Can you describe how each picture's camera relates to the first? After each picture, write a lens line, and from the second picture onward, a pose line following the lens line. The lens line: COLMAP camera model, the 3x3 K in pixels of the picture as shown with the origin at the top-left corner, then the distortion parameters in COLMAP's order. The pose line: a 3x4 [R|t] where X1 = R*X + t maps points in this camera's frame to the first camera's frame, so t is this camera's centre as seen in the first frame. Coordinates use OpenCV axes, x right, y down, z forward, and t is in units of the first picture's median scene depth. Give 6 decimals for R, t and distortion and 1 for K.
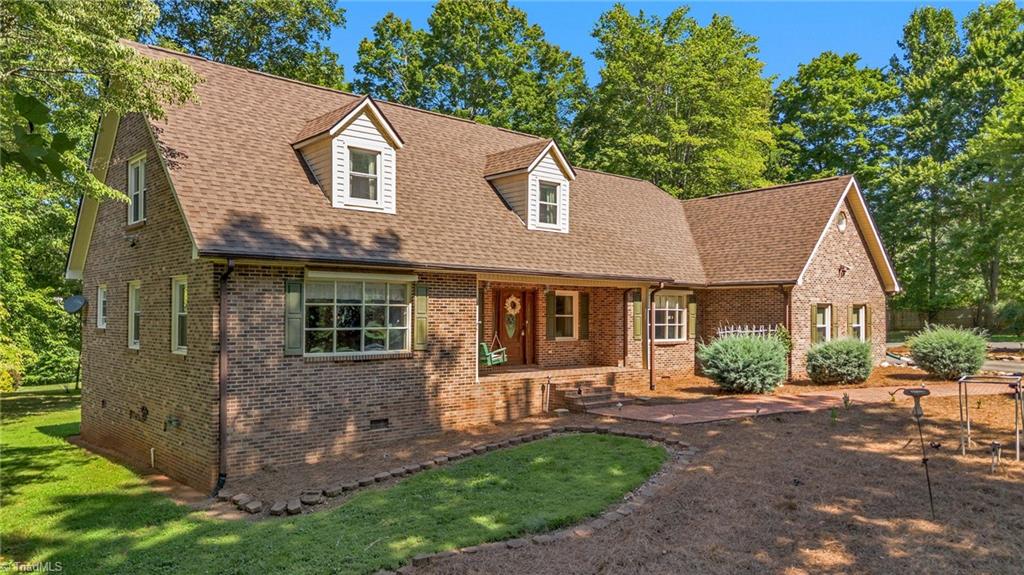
lens RADIAL K [[718.8, 0, 512.0], [0, 718.8, 287.5], [0, 0, 1]] dist [-0.000036, -0.000010]
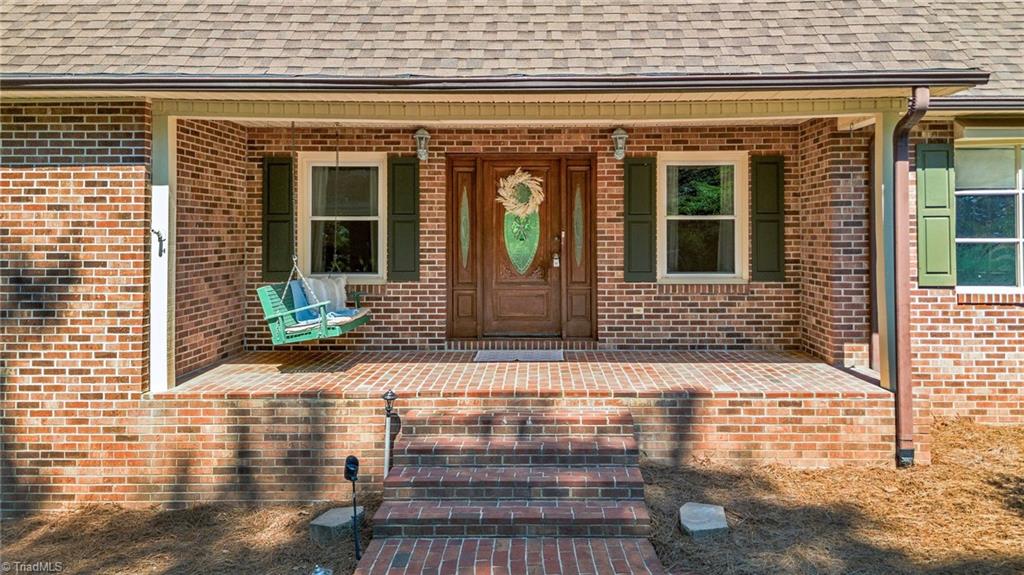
lens RADIAL K [[677.3, 0, 512.0], [0, 677.3, 287.5], [0, 0, 1]] dist [-0.000349, -0.000424]
pose [[0.739493, 0.040830, -0.671925, 0.257295], [0.033600, 0.994676, 0.097422, 0.039621], [0.672325, -0.094620, 0.734184, 0.700395]]
